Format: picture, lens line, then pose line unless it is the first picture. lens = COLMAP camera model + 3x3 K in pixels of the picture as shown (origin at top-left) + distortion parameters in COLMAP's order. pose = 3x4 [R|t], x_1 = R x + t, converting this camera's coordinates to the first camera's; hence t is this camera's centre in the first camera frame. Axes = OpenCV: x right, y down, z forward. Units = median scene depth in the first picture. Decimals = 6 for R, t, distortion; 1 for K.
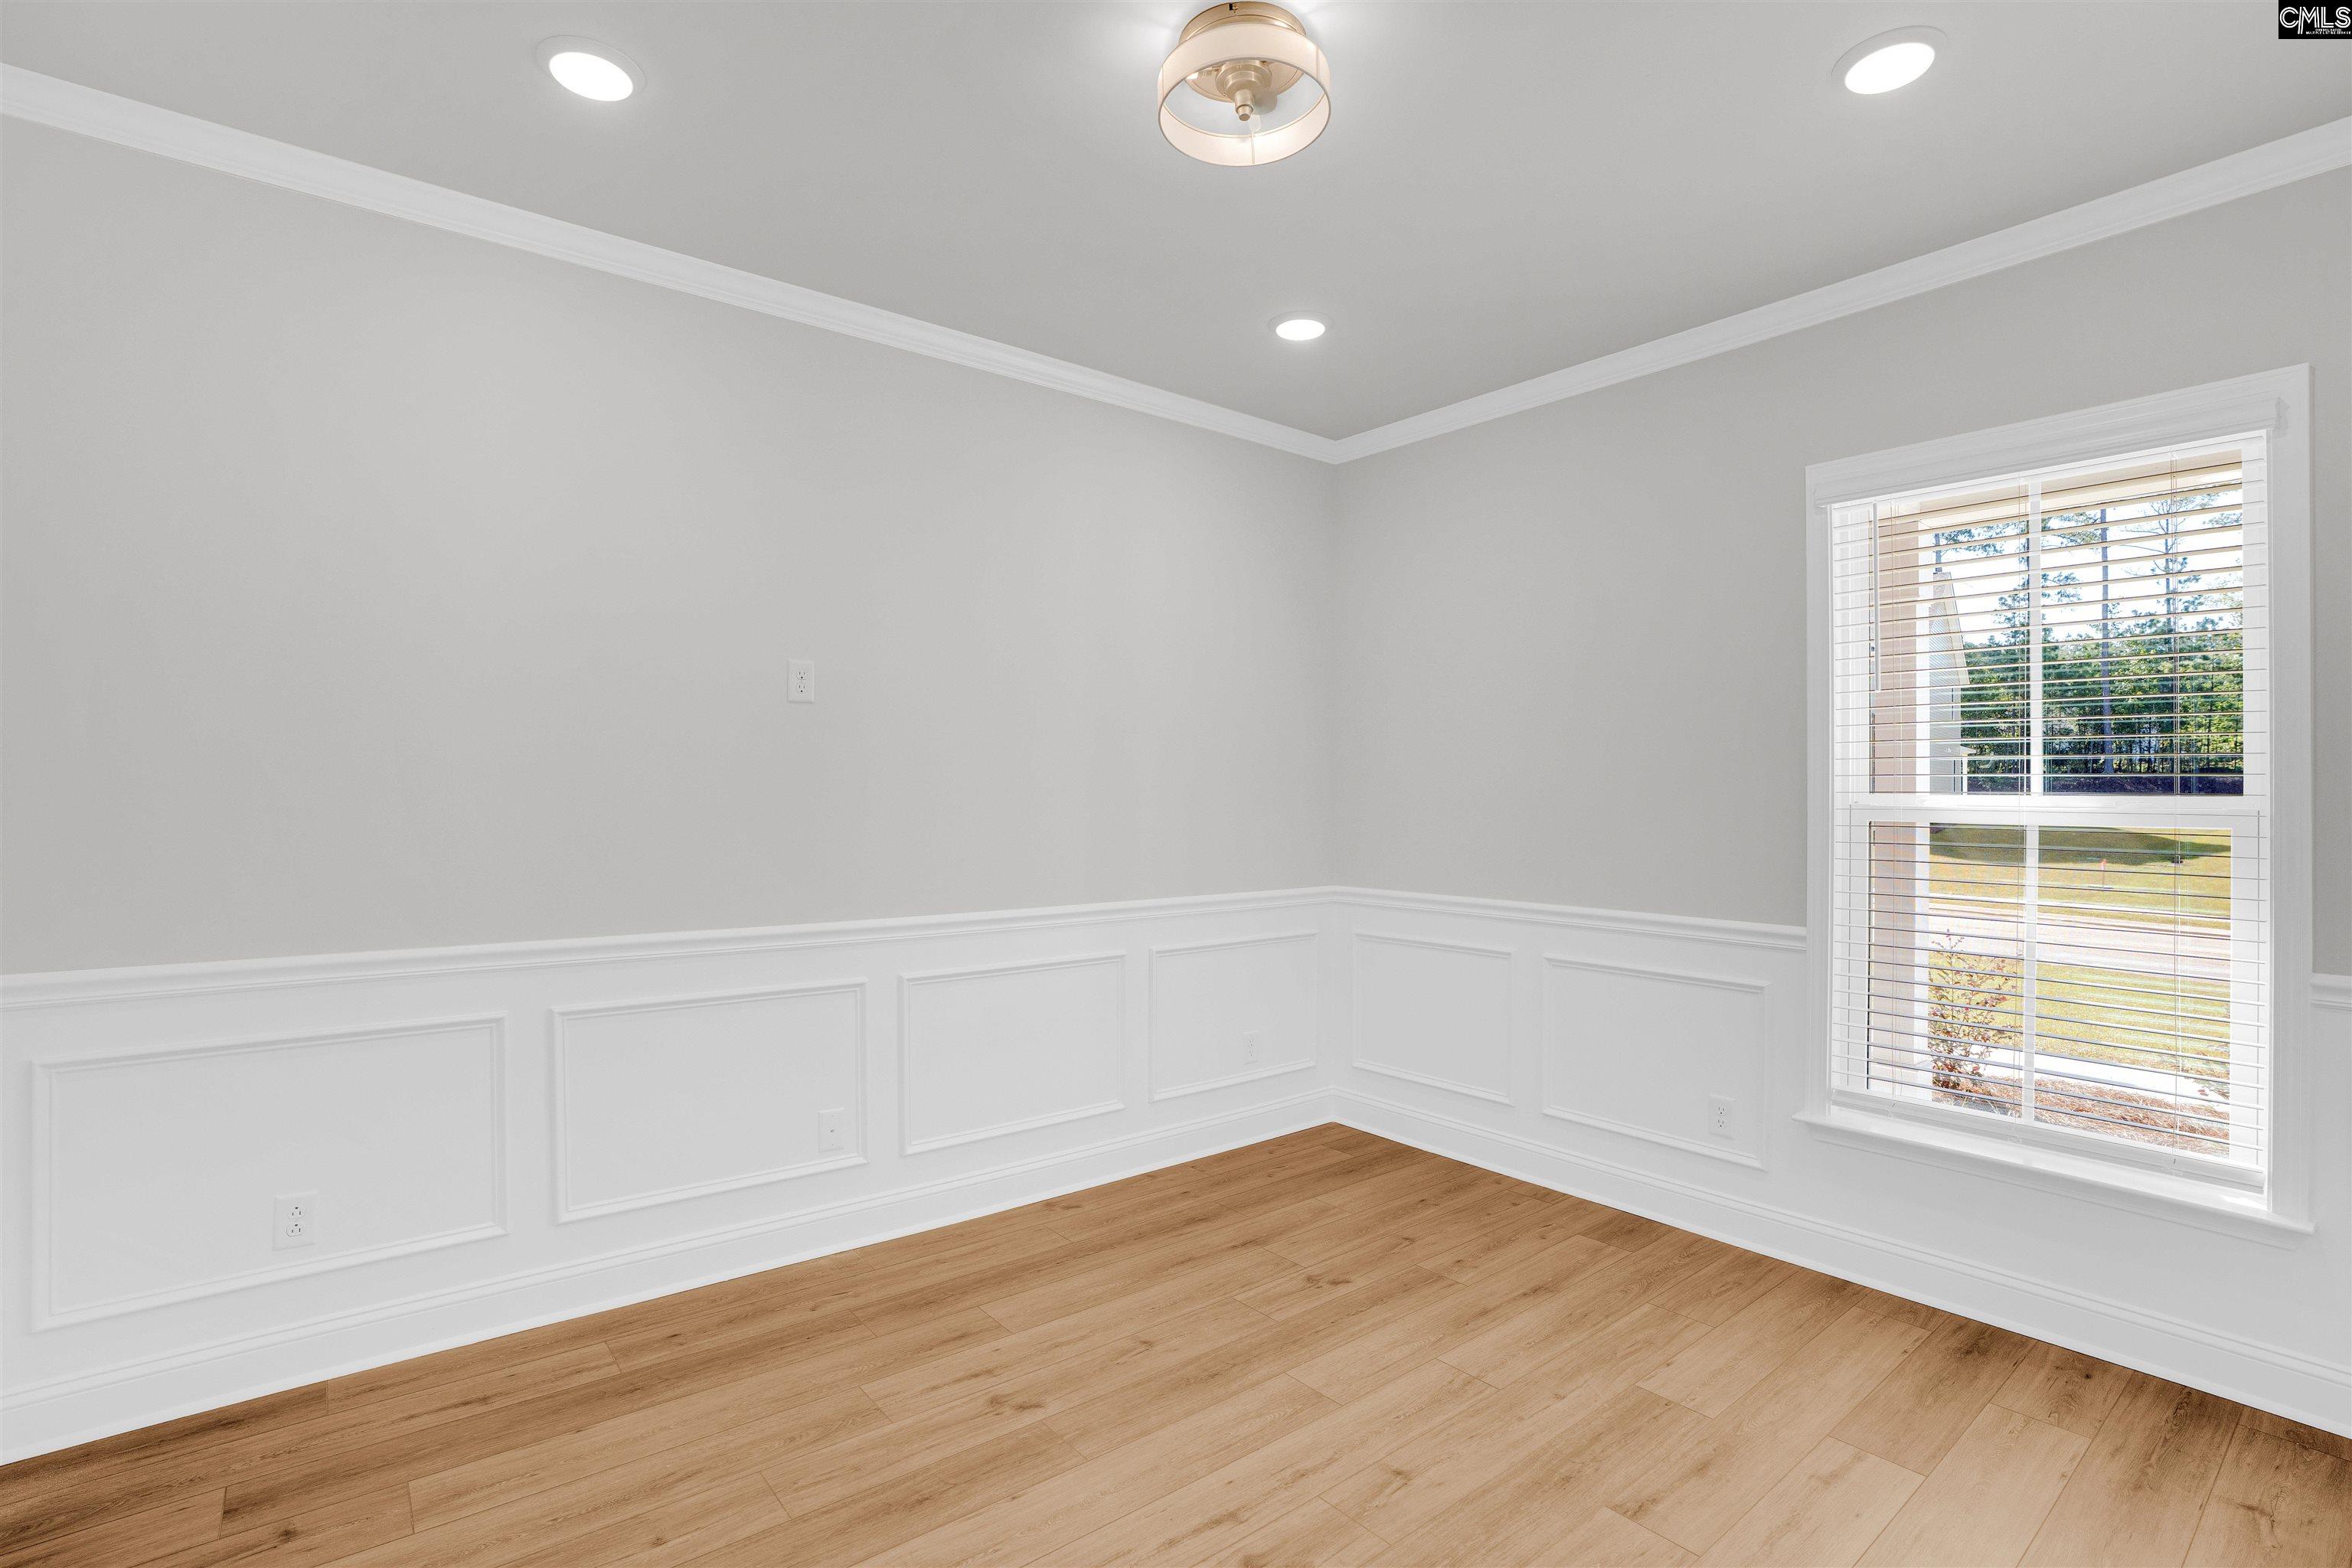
lens RADIAL K [[1102.4, 0, 1182.2], [0, 1102.4, 786.9], [0, 0, 1]] dist [-0.062679, 0.021409]
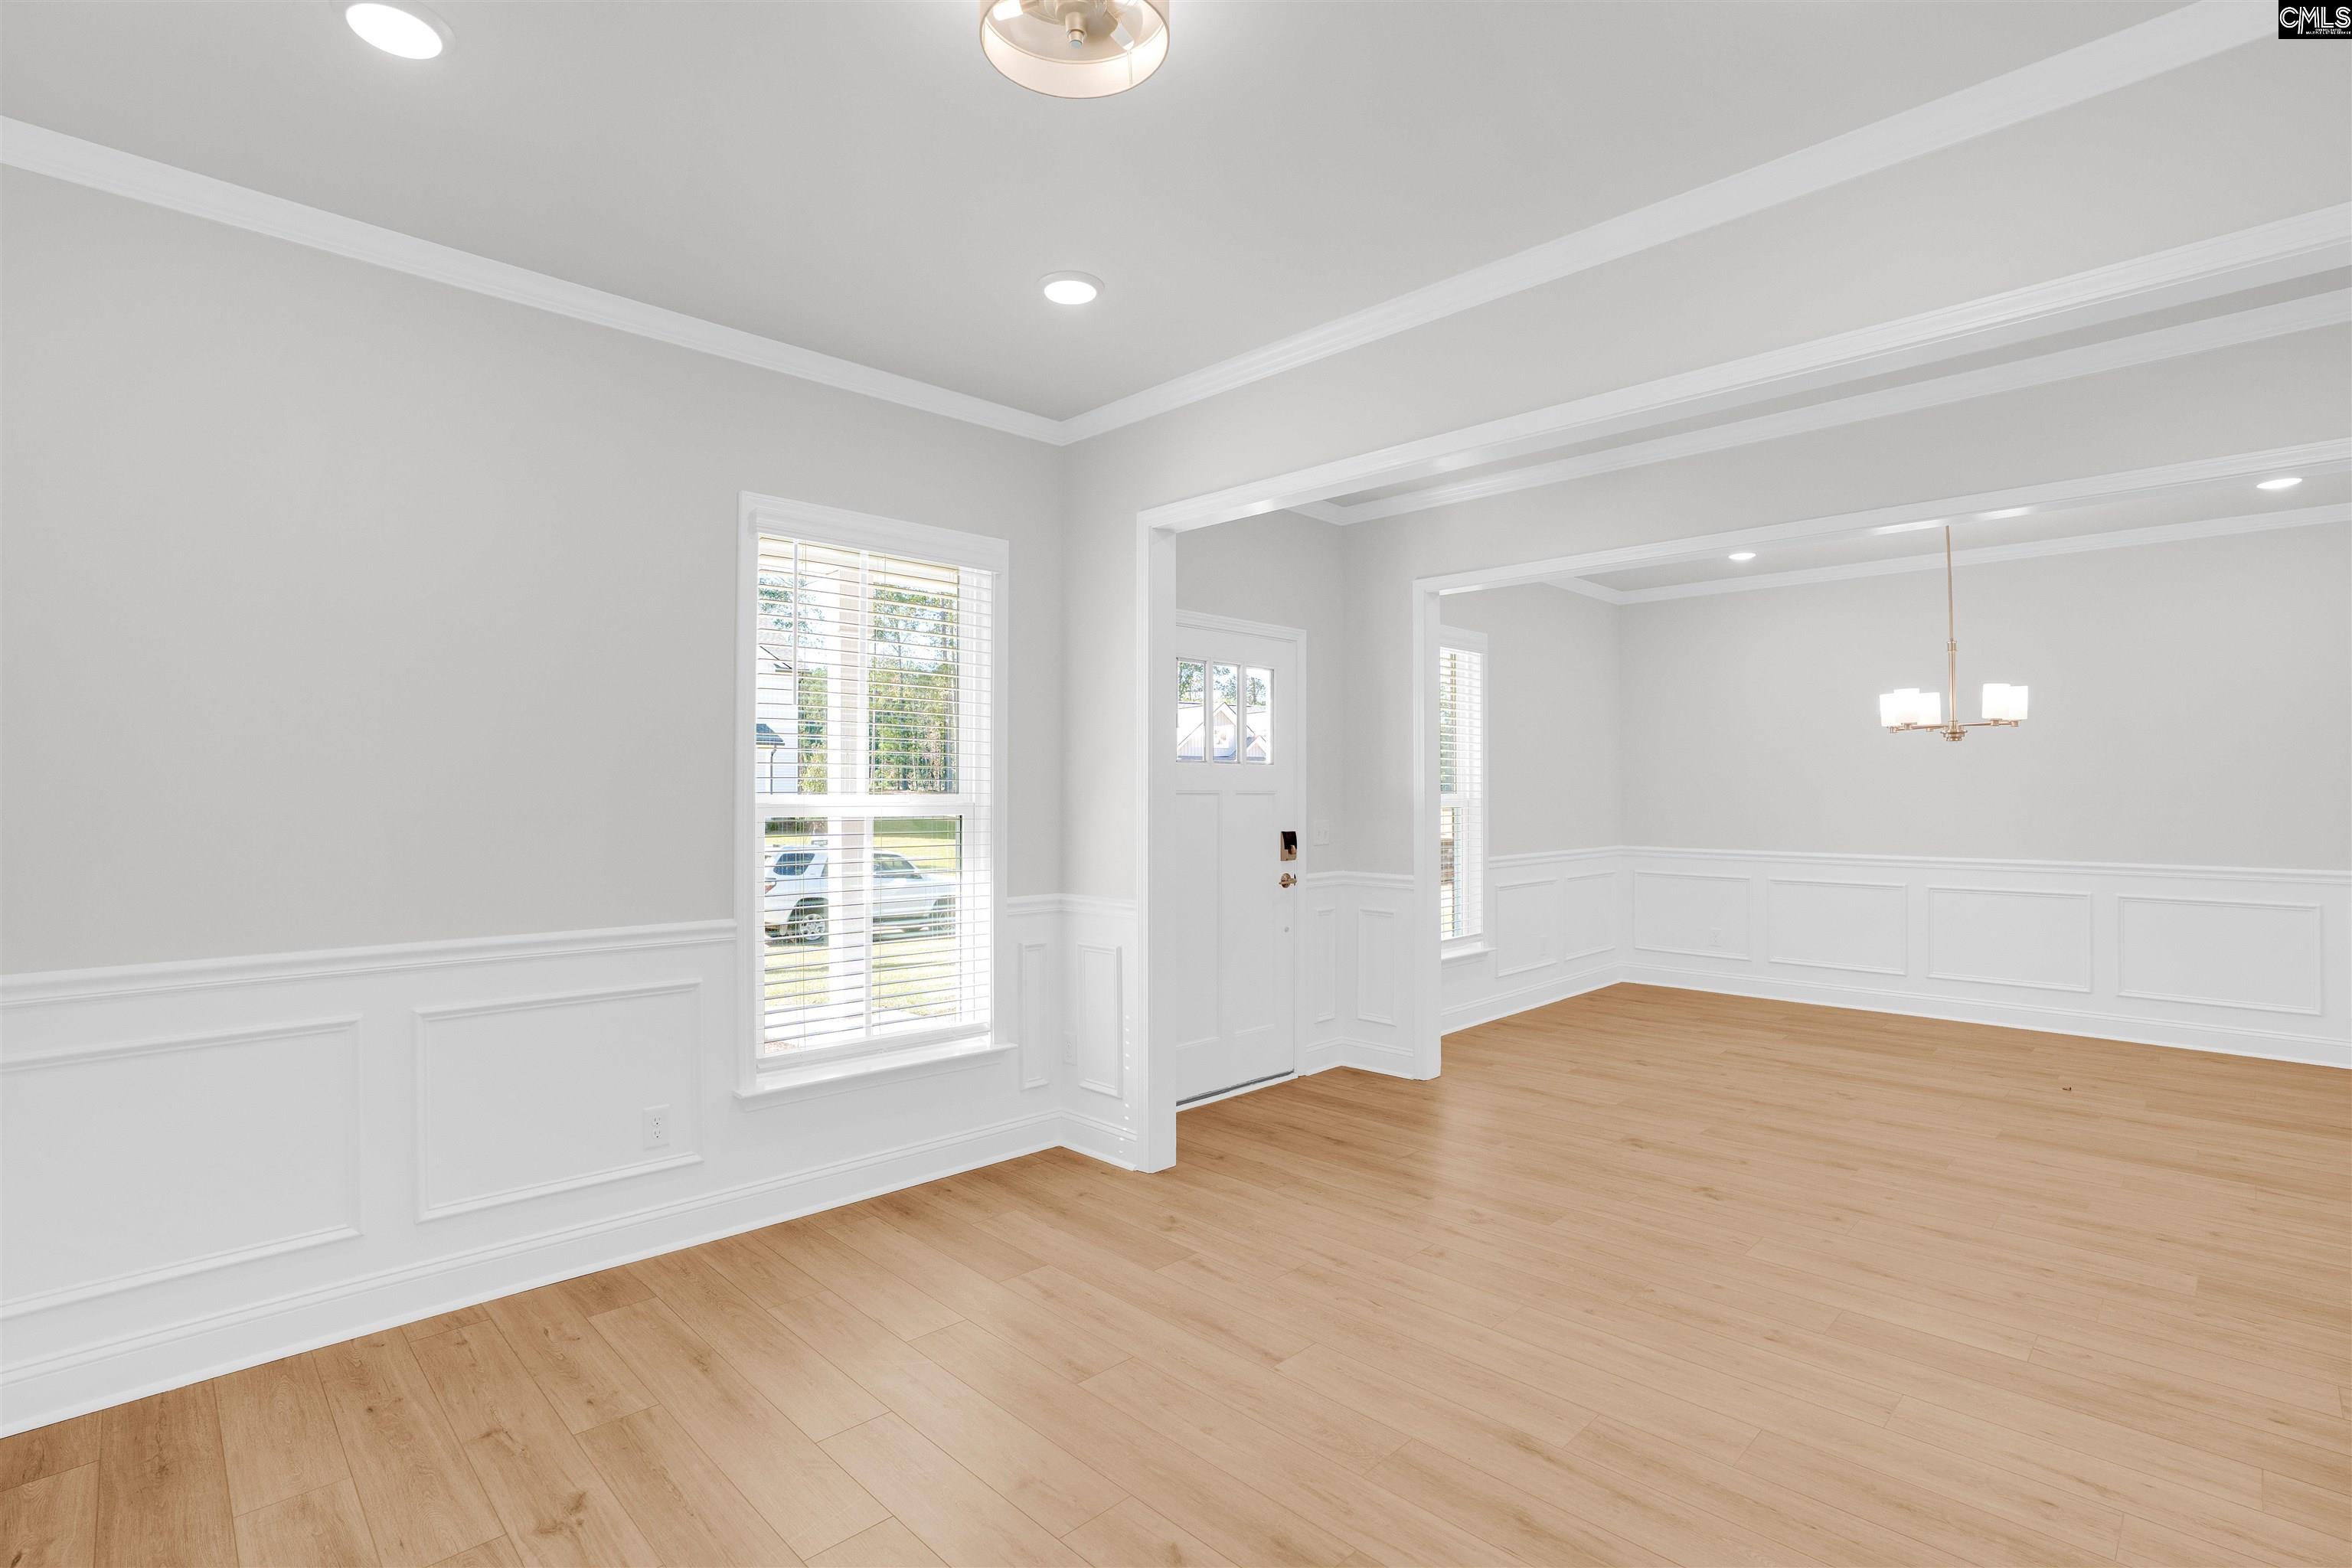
lens RADIAL K [[1102.4, 0, 1182.2], [0, 1102.4, 786.9], [0, 0, 1]] dist [-0.062679, 0.021409]
pose [[-0.095205, 0.003537, 0.995451, -0.560344], [0.002606, 0.999991, -0.003304, 0.003519], [-0.995454, 0.002279, -0.095214, 0.675080]]
